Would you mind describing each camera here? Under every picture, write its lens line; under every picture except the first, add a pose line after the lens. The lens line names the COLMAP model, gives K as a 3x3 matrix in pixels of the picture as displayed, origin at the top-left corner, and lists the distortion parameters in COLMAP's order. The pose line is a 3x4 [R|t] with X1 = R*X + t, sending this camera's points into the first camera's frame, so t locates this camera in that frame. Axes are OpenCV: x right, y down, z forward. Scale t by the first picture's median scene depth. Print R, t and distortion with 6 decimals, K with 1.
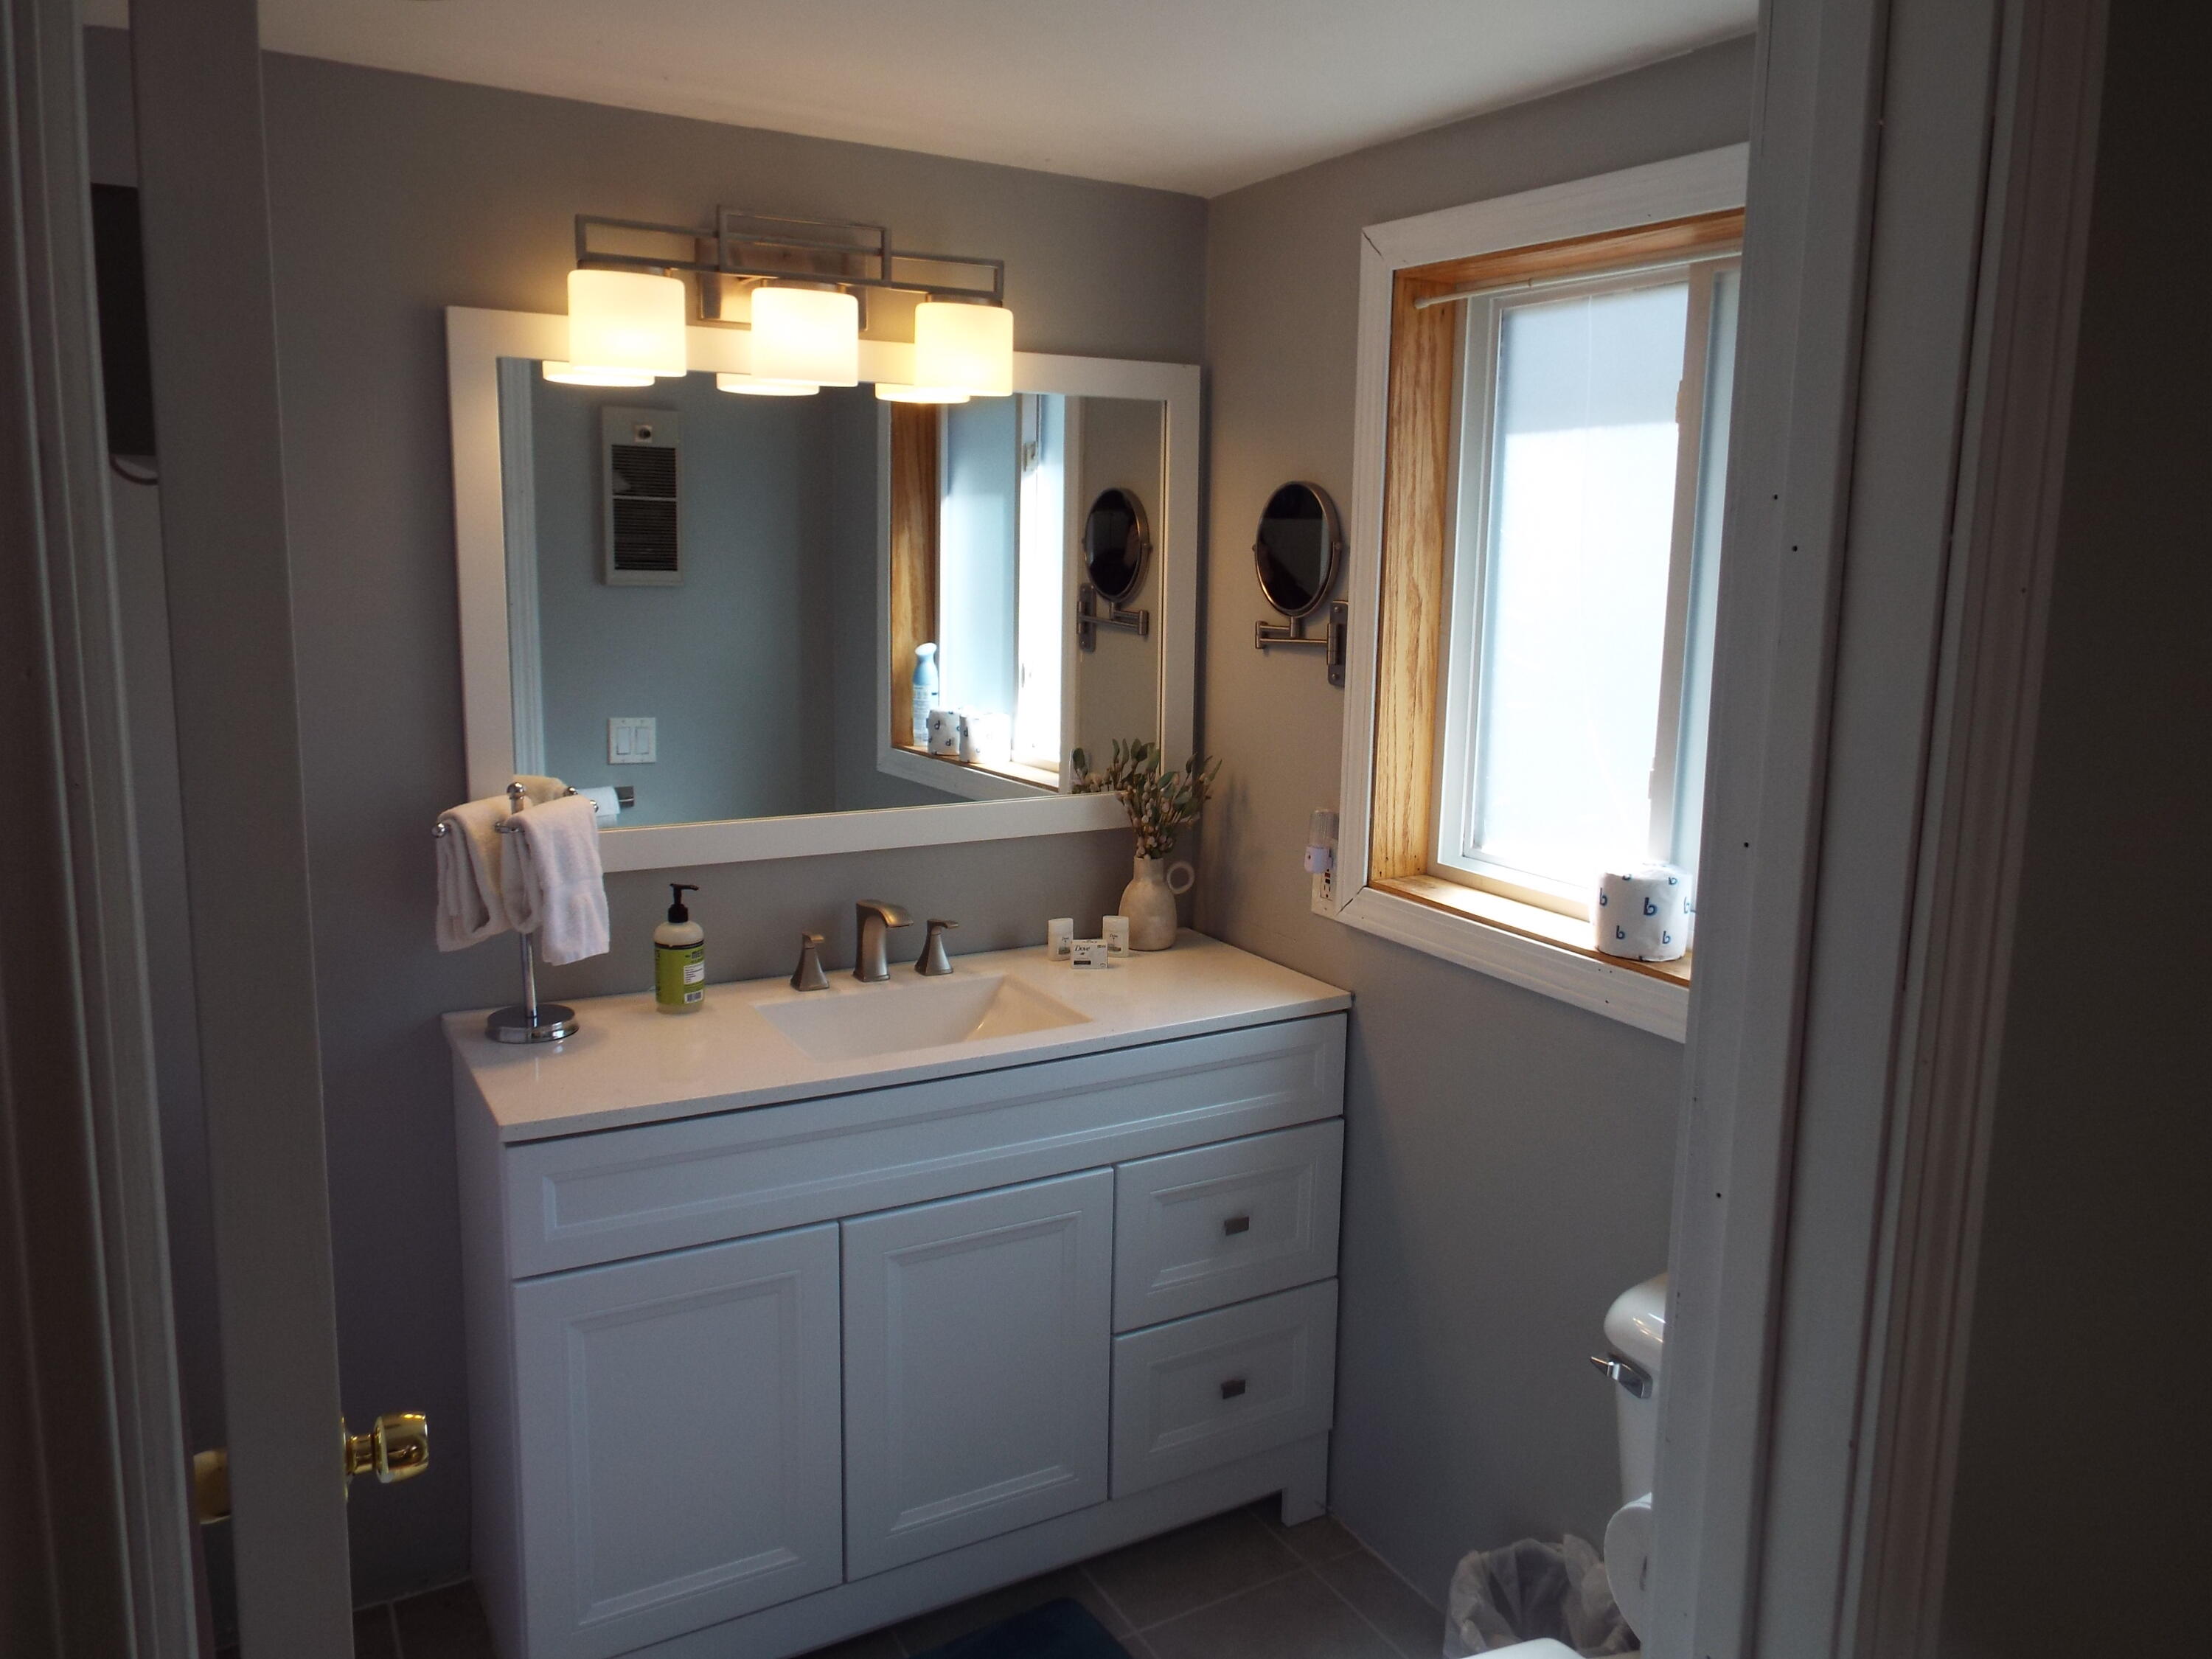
lens RADIAL K [[1632.1, 0, 1109.6], [0, 1632.1, 826.1], [0, 0, 1]] dist [-0.050691, 0.060417]
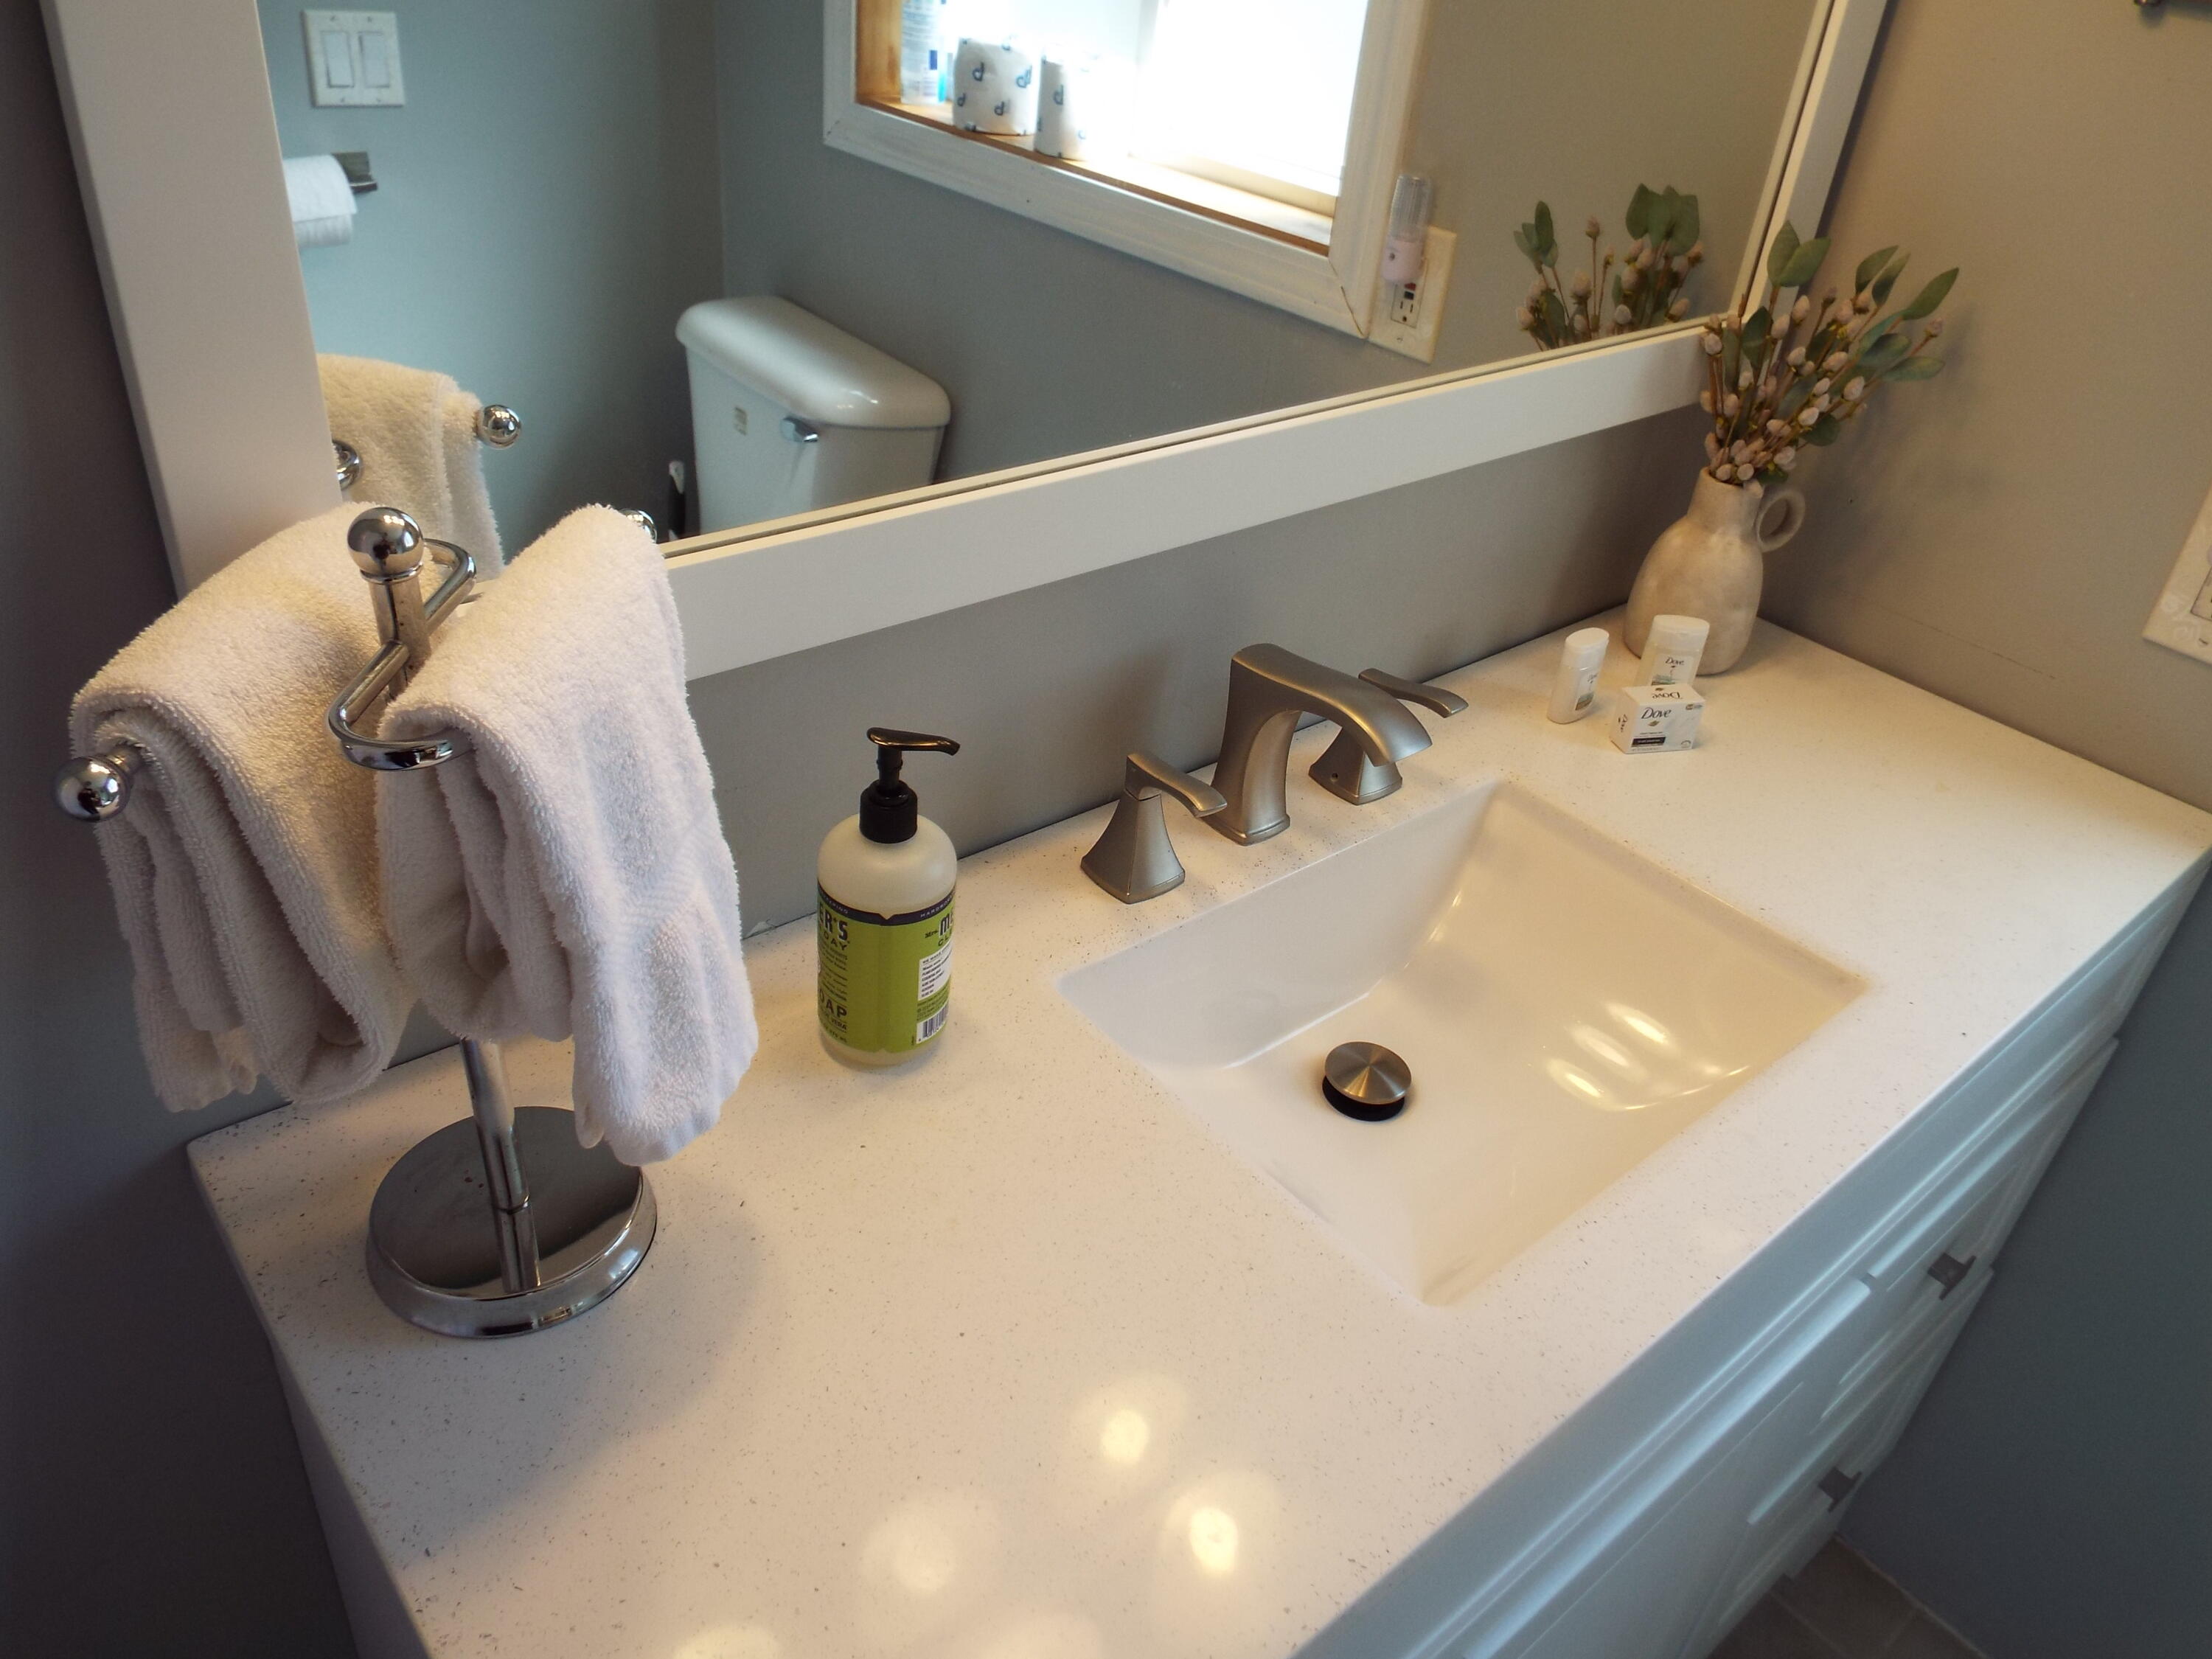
lens RADIAL K [[1632.1, 0, 1102.8], [0, 1632.1, 839.5], [0, 0, 1]] dist [-0.050691, 0.060417]
pose [[0.985010, -0.032871, 0.169338, -0.246783], [-0.038203, 0.915731, 0.399972, -0.067895], [-0.168215, -0.400446, 0.900748, 0.606740]]
